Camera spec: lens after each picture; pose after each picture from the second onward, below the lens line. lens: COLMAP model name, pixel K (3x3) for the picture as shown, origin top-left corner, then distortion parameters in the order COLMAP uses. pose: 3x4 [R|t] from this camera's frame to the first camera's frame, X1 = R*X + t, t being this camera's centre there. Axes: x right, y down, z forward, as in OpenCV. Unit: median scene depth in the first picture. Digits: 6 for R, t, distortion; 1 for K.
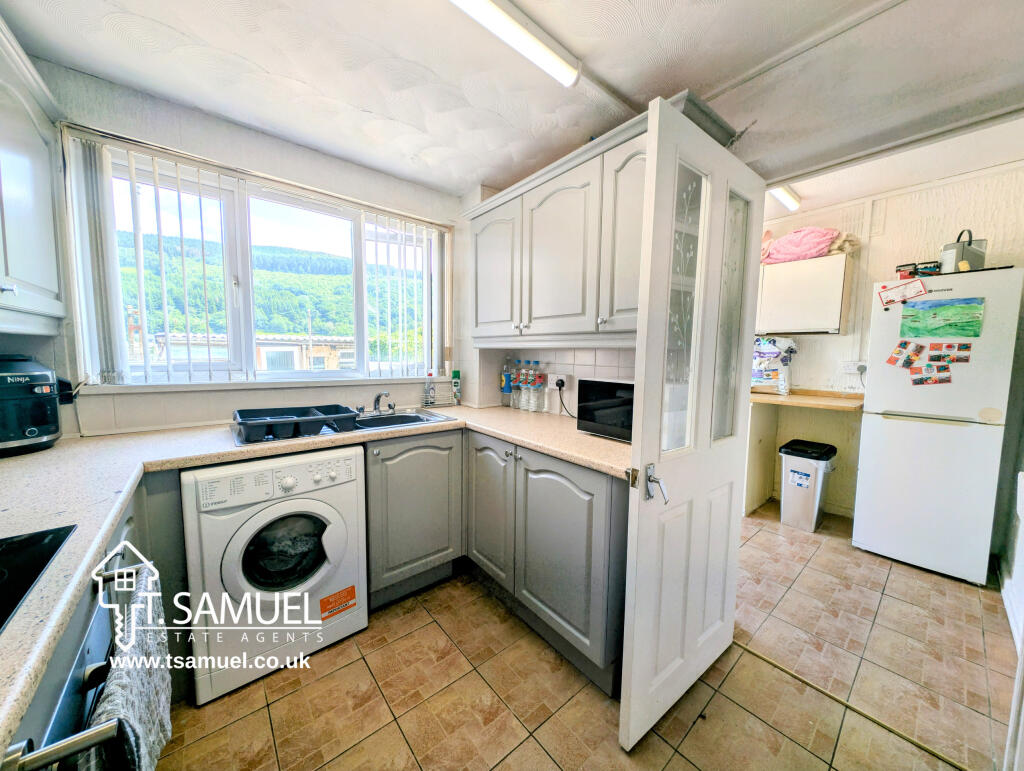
lens RADIAL K [[368.5, 0, 517.2], [0, 368.5, 382.3], [0, 0, 1]] dist [0.008092, 0.000212]
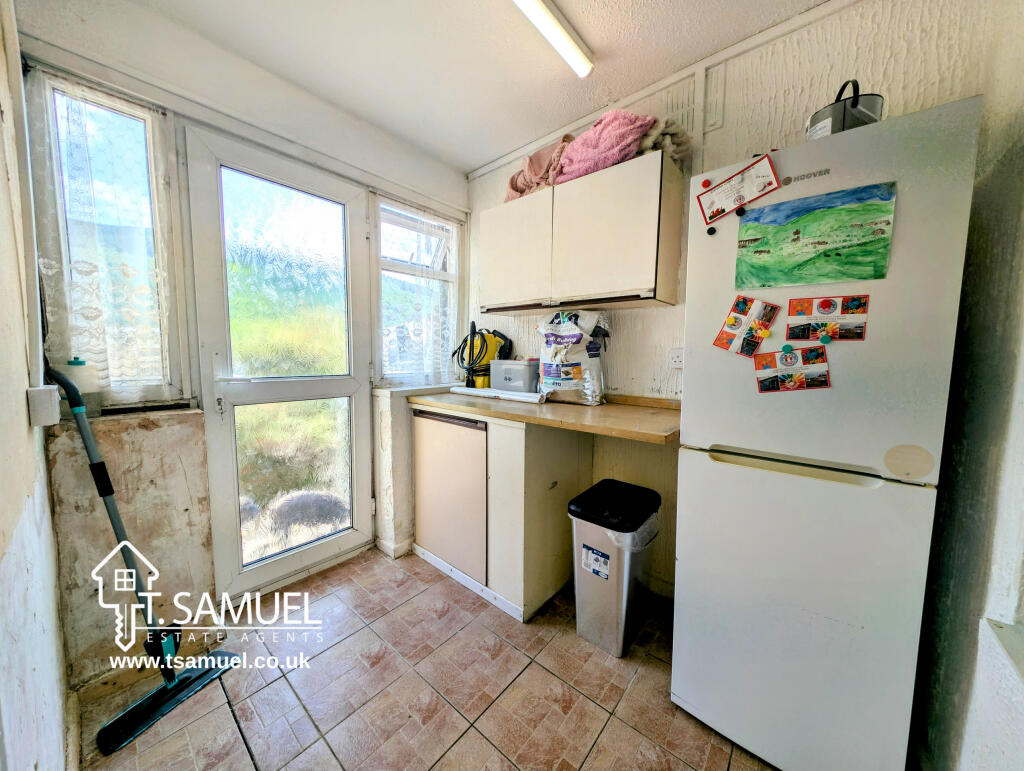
lens RADIAL K [[362.6, 0, 512.0], [0, 362.6, 385.5], [0, 0, 1]] dist [0.000916, -0.000139]
pose [[0.986076, -0.022813, 0.164722, 0.665128], [0.020805, 0.999687, 0.013908, -0.013148], [-0.164987, -0.010287, 0.986242, 0.587528]]
